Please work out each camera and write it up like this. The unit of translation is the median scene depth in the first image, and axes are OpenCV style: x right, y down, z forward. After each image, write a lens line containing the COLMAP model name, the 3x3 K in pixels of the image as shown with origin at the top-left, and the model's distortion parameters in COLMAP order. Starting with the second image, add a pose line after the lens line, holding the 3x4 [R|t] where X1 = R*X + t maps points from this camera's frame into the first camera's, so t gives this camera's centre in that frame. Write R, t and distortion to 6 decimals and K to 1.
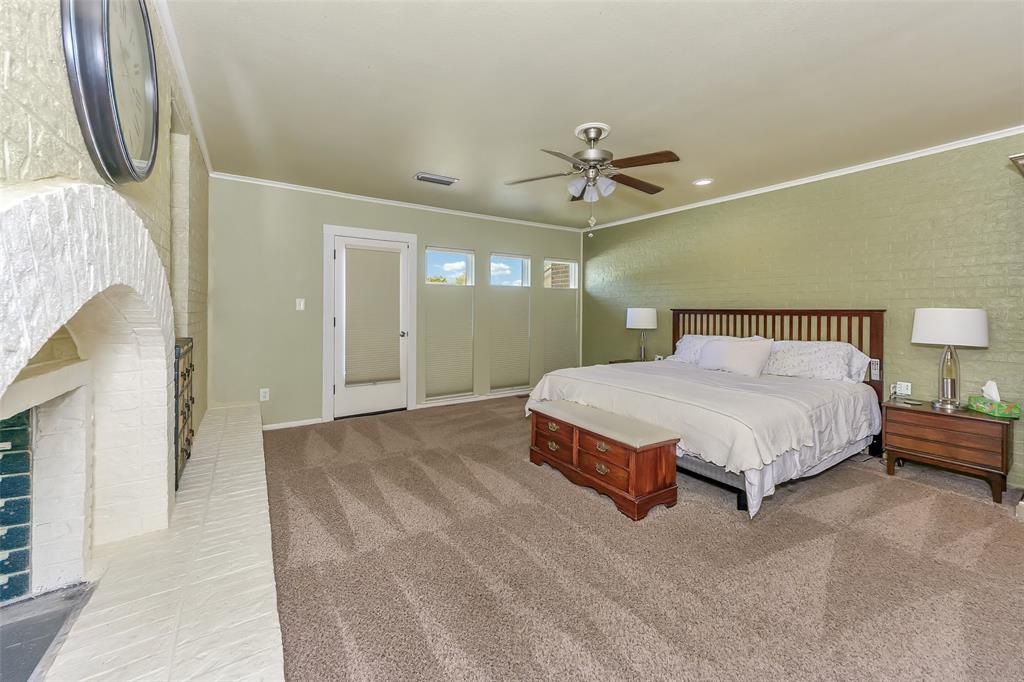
lens RADIAL K [[399.9, 0, 512.1], [0, 399.9, 311.1], [0, 0, 1]] dist [0.001057, 0.000081]
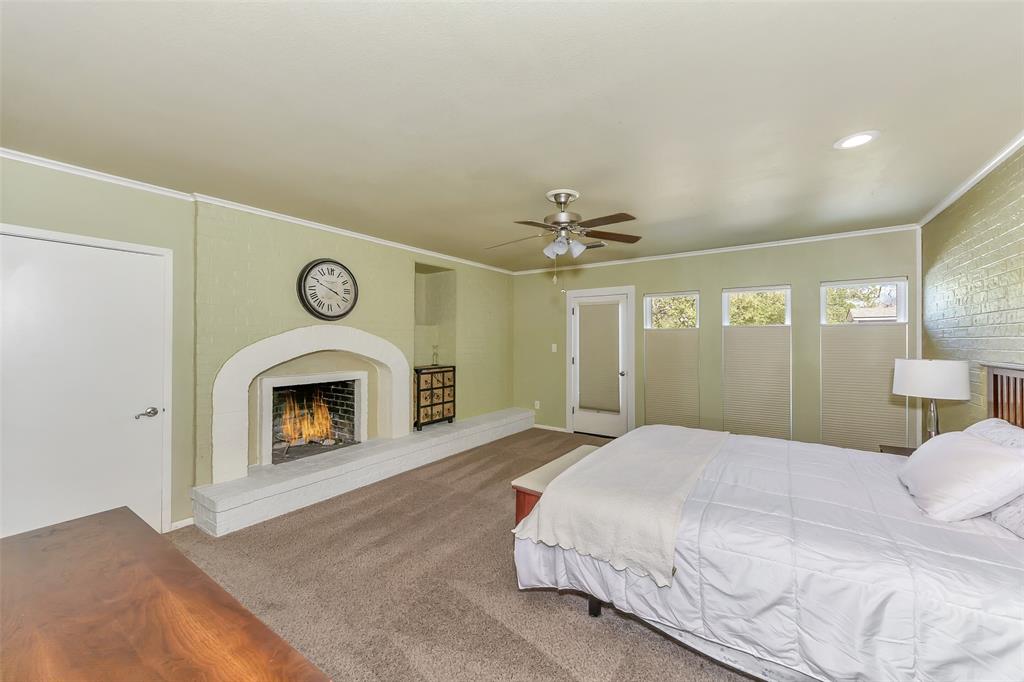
lens RADIAL K [[384.5, 0, 499.6], [0, 384.5, 340.0], [0, 0, 1]] dist [0.000624, 0.000066]
pose [[0.358394, -0.007128, -0.933543, 0.697143], [-0.000634, 0.999969, -0.007878, -0.033837], [0.933570, 0.003416, 0.358378, 0.297295]]
